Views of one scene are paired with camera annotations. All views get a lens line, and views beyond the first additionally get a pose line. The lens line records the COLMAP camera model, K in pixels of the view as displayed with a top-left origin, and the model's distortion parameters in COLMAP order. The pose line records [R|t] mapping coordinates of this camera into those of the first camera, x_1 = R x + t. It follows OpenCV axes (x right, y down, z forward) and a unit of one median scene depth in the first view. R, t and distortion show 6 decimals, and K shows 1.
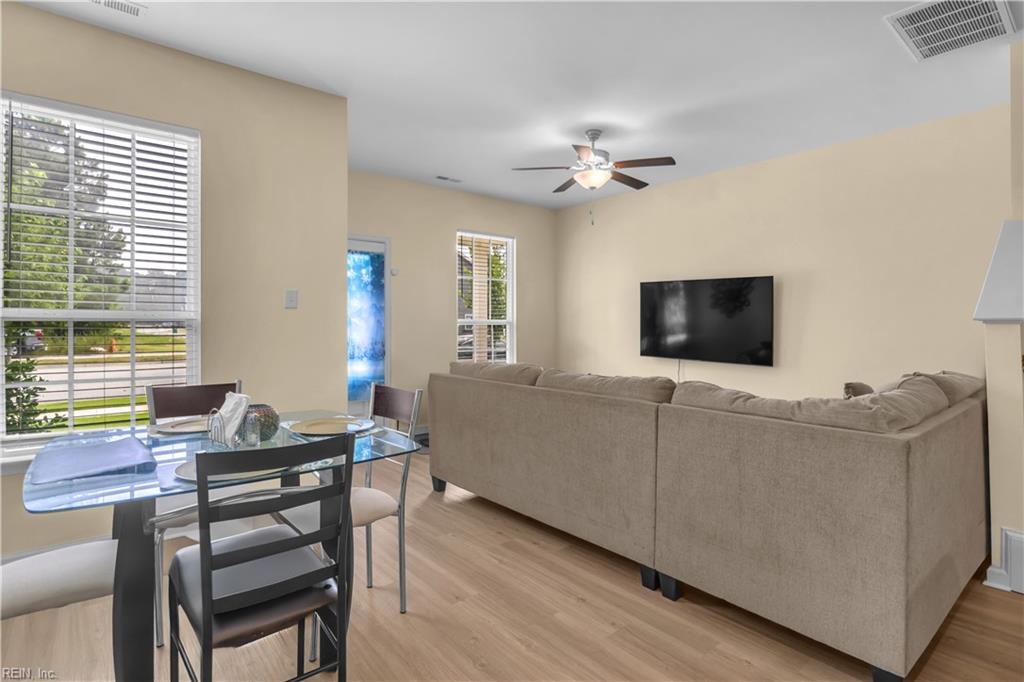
lens RADIAL K [[516.7, 0, 531.7], [0, 516.7, 323.7], [0, 0, 1]] dist [-0.014156, -0.002001]
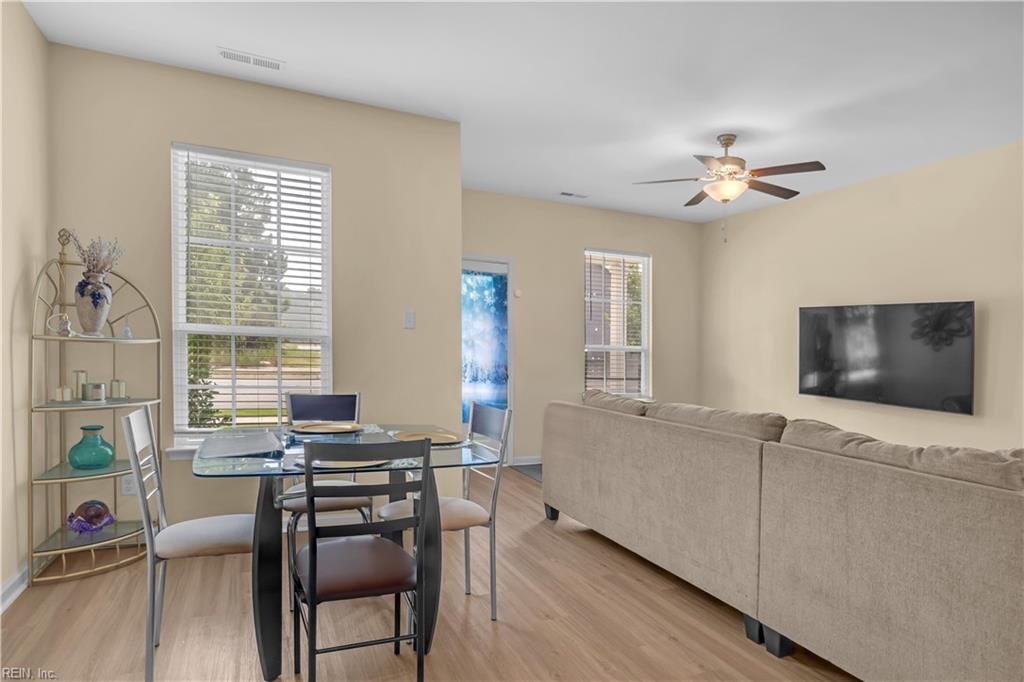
lens RADIAL K [[583.2, 0, 535.3], [0, 583.2, 380.9], [0, 0, 1]] dist [-0.019860, 0.004506]
pose [[0.961882, 0.045804, -0.269602, 0.102960], [-0.031785, 0.997917, 0.056140, 0.002178], [0.271611, -0.045431, 0.961334, -0.080324]]
